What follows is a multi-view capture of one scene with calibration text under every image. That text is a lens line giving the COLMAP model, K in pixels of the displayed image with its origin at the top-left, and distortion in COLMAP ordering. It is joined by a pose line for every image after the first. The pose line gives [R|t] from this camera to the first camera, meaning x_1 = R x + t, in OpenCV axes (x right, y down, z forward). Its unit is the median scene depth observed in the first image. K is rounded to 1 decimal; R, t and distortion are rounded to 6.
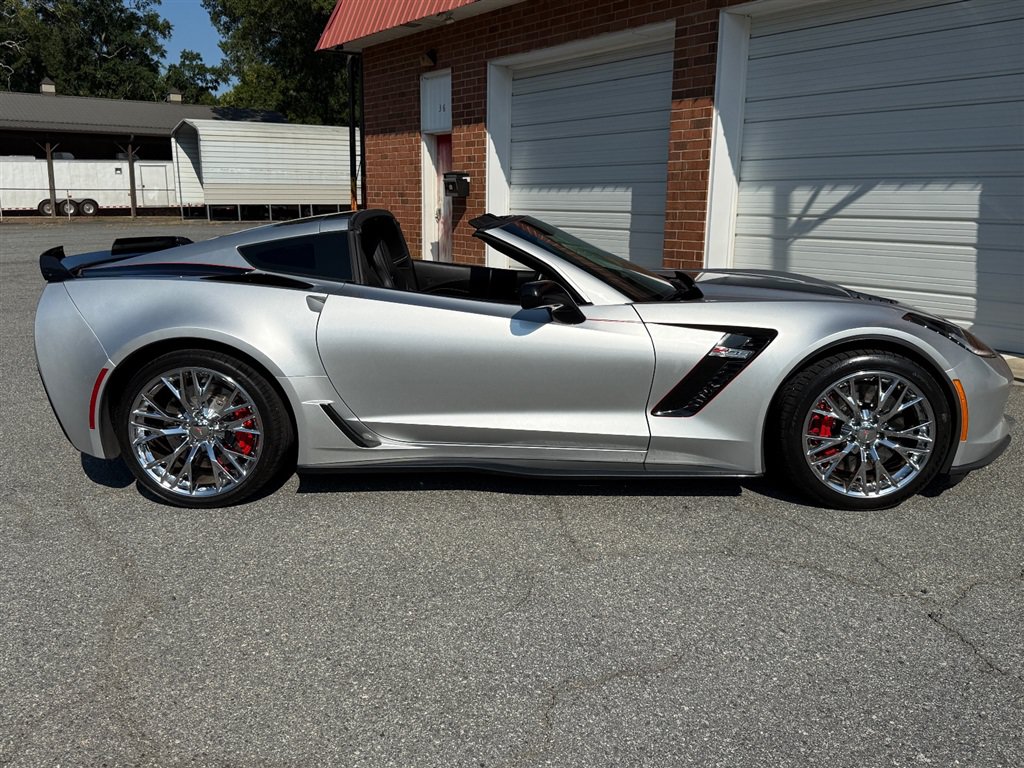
lens RADIAL K [[923.8, 0, 513.8], [0, 923.8, 390.2], [0, 0, 1]] dist [0.135205, -0.277422]
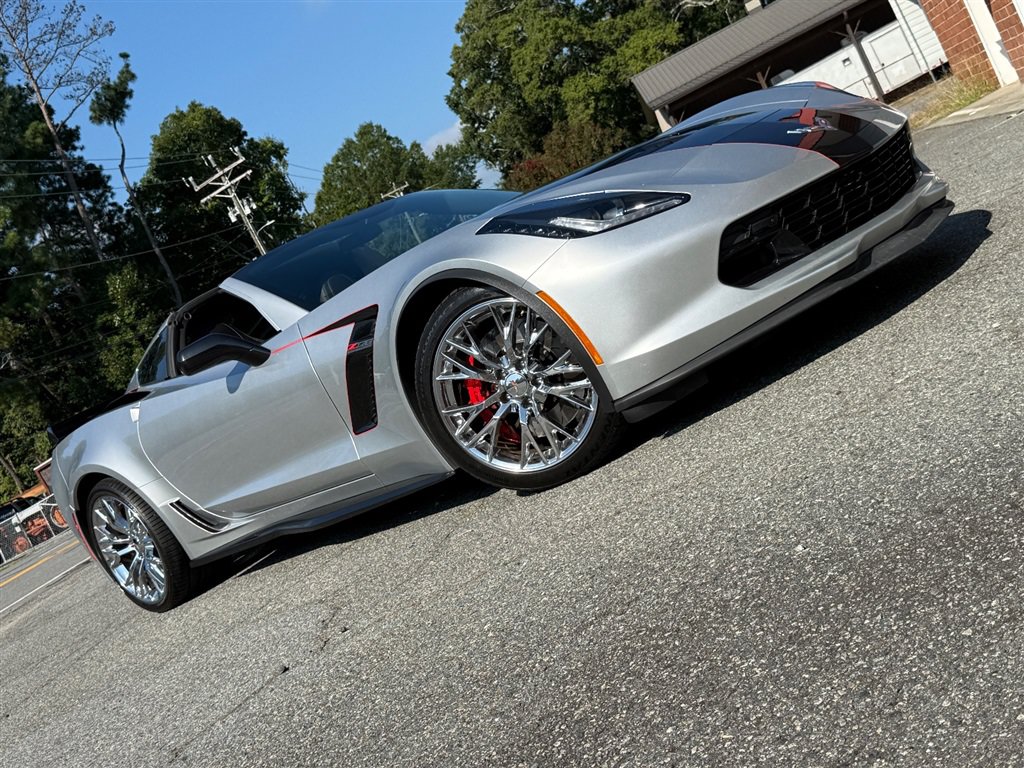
lens RADIAL K [[1232.9, 0, 506.1], [0, 1232.9, 383.1], [0, 0, 1]] dist [0.203009, -0.493293]
pose [[0.631387, -0.269317, -0.727200, 0.284266], [0.317143, 0.945425, -0.074779, 0.029270], [0.707652, -0.183412, 0.682341, 0.087319]]
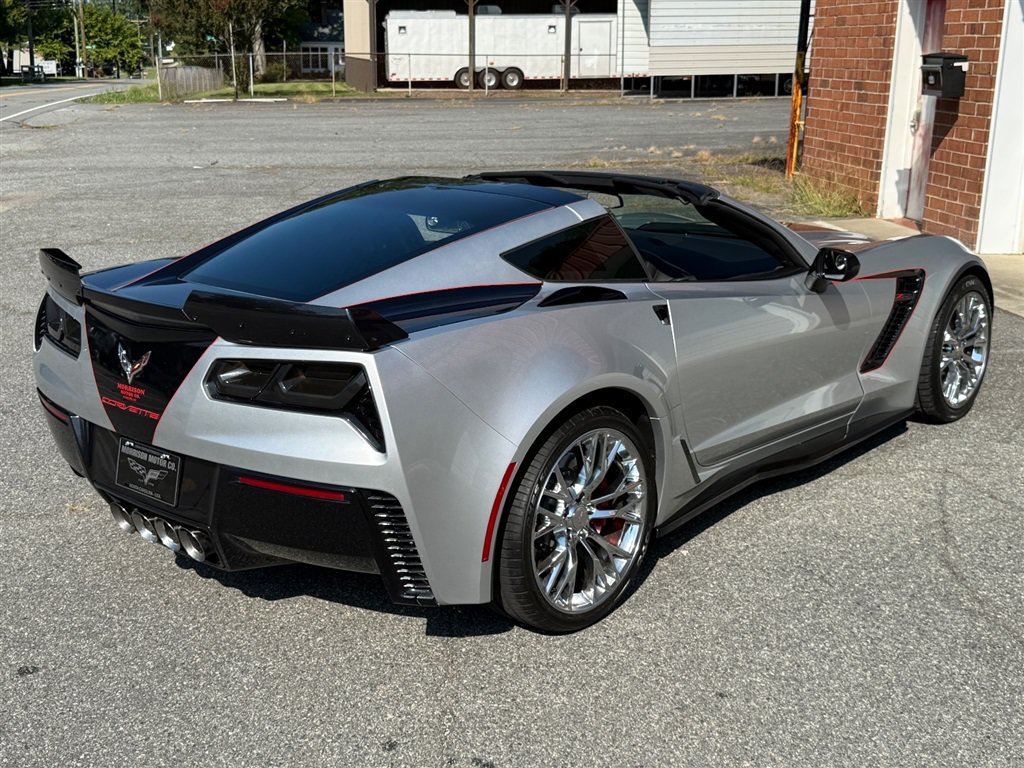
lens RADIAL K [[1216.6, 0, 501.9], [0, 1216.6, 390.7], [0, 0, 1]] dist [0.211764, -0.521677]
pose [[0.895042, 0.117635, -0.430188, 0.041844], [-0.089567, 0.992347, 0.085005, -0.064701], [0.436895, -0.037553, 0.898728, 0.178898]]
